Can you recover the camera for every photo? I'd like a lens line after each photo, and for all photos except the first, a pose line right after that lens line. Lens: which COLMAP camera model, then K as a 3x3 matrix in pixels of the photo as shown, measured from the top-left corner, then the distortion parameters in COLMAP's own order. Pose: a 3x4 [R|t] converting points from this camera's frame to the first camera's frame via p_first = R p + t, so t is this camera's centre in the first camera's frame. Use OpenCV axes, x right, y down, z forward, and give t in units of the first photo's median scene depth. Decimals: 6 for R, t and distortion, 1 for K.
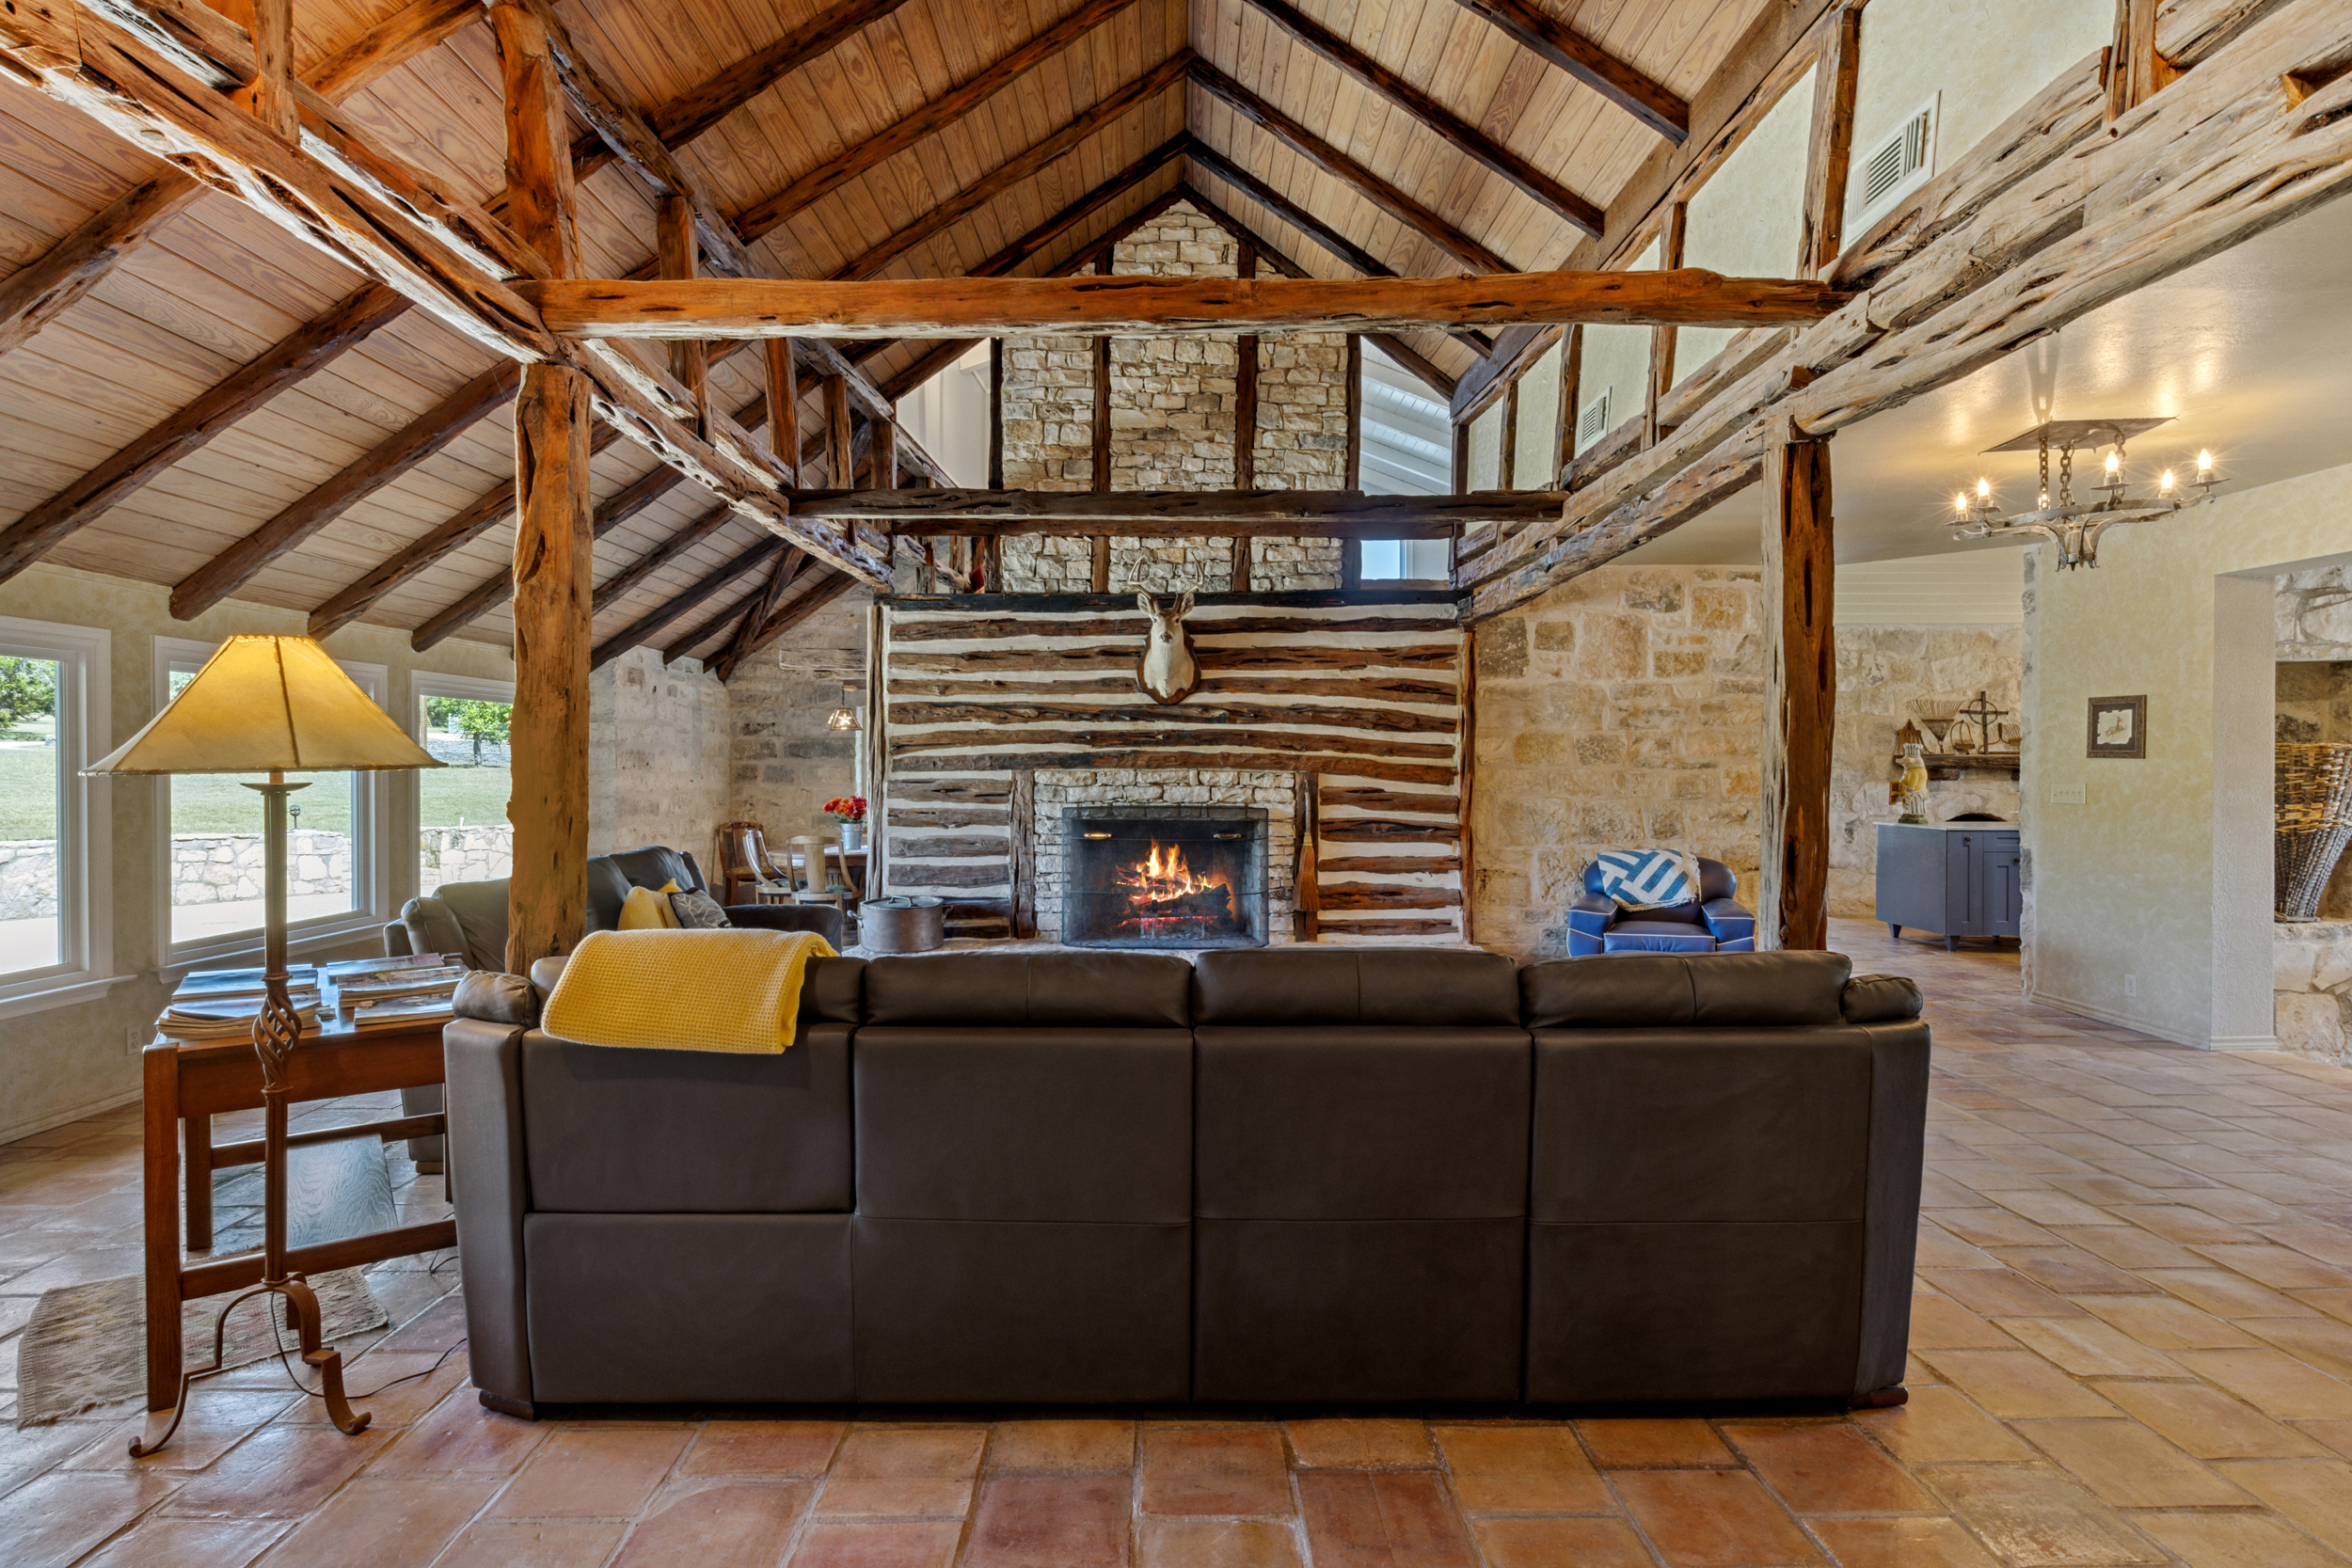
lens RADIAL K [[1158.7, 0, 1173.3], [0, 1158.7, 775.3], [0, 0, 1]] dist [-0.015150, 0.000294]
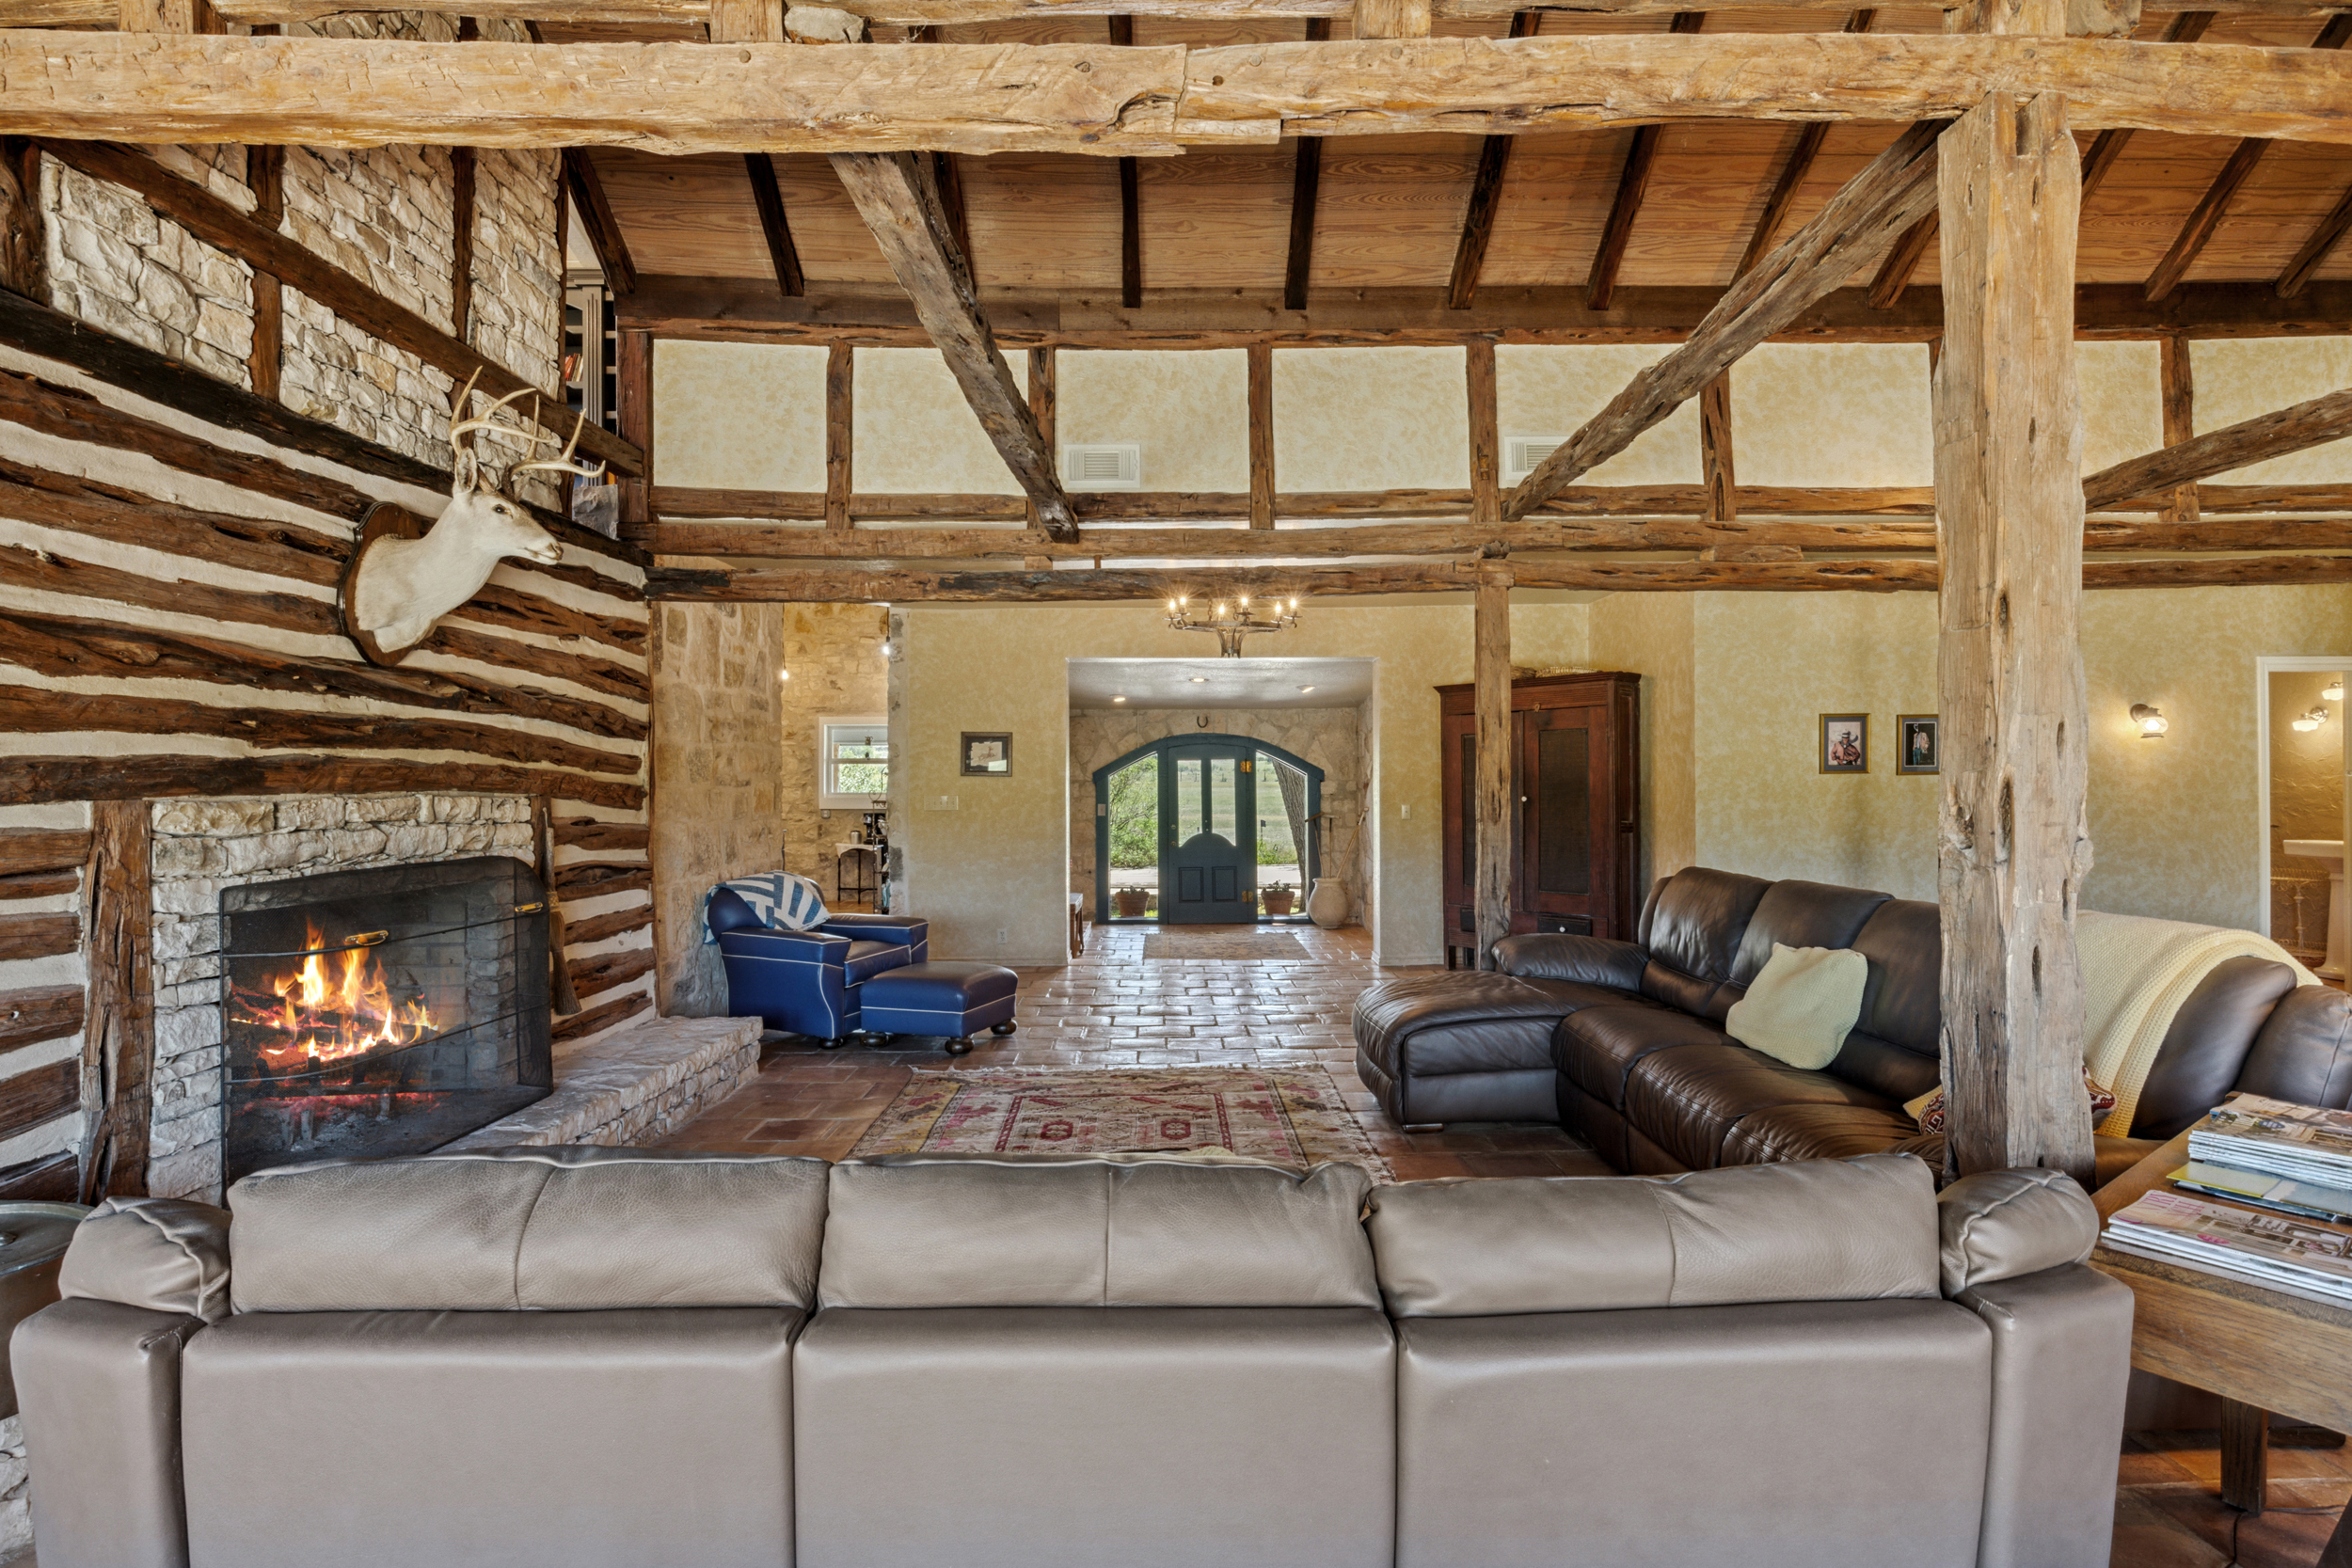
lens RADIAL K [[1158.7, 0, 1170.9], [0, 1158.7, 794.3], [0, 0, 1]] dist [-0.015150, 0.000294]
pose [[0.014618, -0.013473, 0.999802, -0.501954], [0.008473, 0.999875, 0.013350, -0.008818], [-0.999857, 0.008276, 0.014731, 0.647590]]
